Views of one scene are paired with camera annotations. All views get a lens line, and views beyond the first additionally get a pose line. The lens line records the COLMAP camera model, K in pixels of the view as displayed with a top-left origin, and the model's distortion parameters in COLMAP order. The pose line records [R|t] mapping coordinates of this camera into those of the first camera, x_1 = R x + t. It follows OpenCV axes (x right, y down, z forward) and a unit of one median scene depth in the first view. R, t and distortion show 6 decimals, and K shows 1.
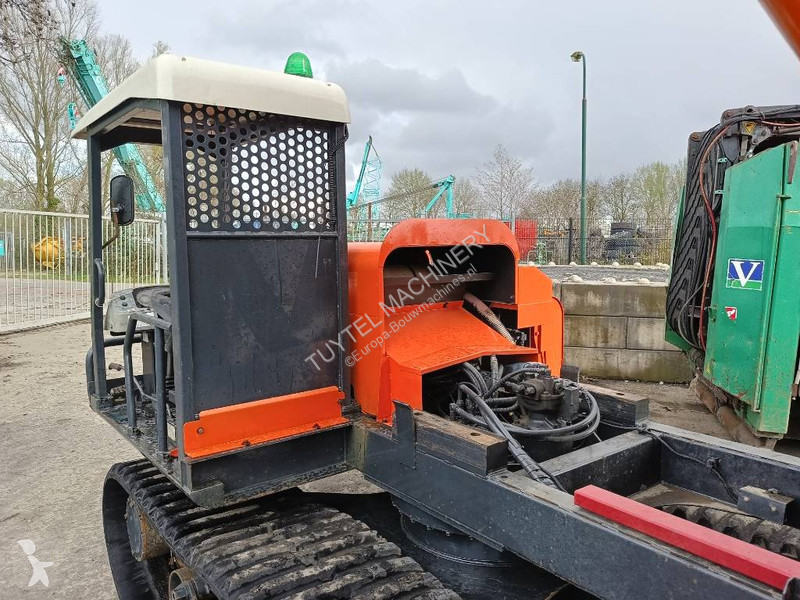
lens RADIAL K [[612.8, 0, 400.7], [0, 612.8, 302.6], [0, 0, 1]] dist [0.065938, -0.081061]
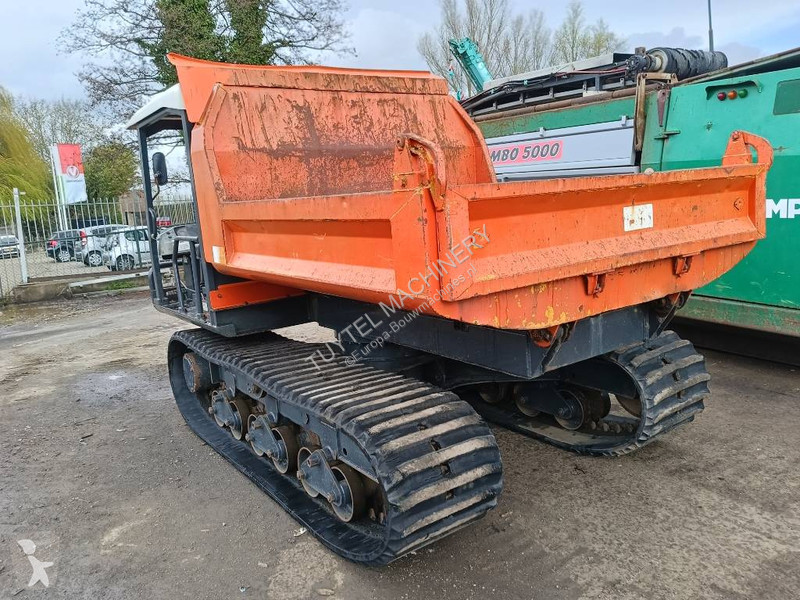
lens RADIAL K [[619.2, 0, 405.8], [0, 619.2, 304.5], [0, 0, 1]] dist [0.074633, -0.090678]
pose [[0.996648, -0.058212, -0.057485, 0.218223], [0.062377, 0.995339, 0.073549, 0.091985], [0.052936, -0.076888, 0.995633, -0.529223]]
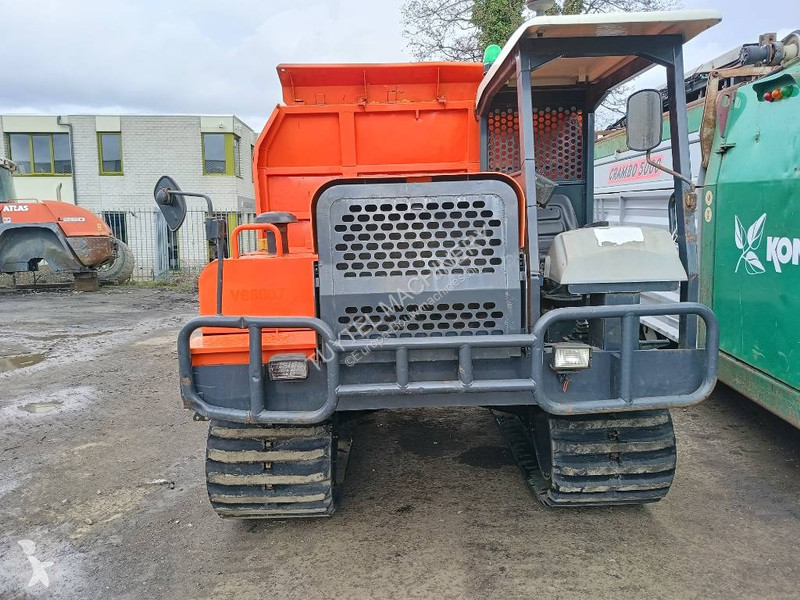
lens RADIAL K [[606.2, 0, 395.2], [0, 606.2, 301.0], [0, 0, 1]] dist [0.060958, -0.067393]
pose [[0.779703, 0.053705, -0.623842, 1.068467], [-0.030294, 0.998384, 0.048086, 0.082689], [0.625416, -0.018594, 0.780070, -0.228949]]
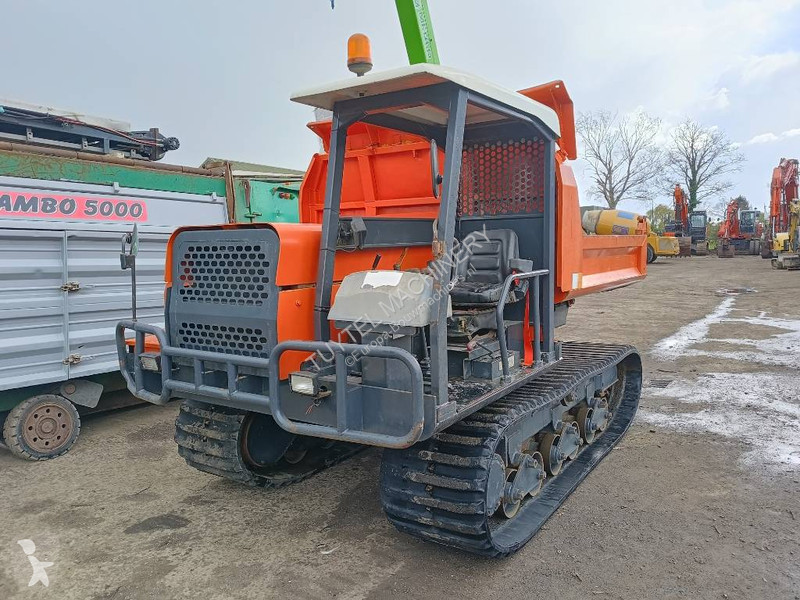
lens RADIAL K [[606.2, 0, 395.2], [0, 606.2, 301.0], [0, 0, 1]] dist [0.060958, -0.067393]
pose [[-0.305860, -0.081741, 0.948561, -1.227944], [0.118929, 0.985224, 0.123248, -0.088356], [-0.944619, 0.150509, -0.291619, 1.284908]]
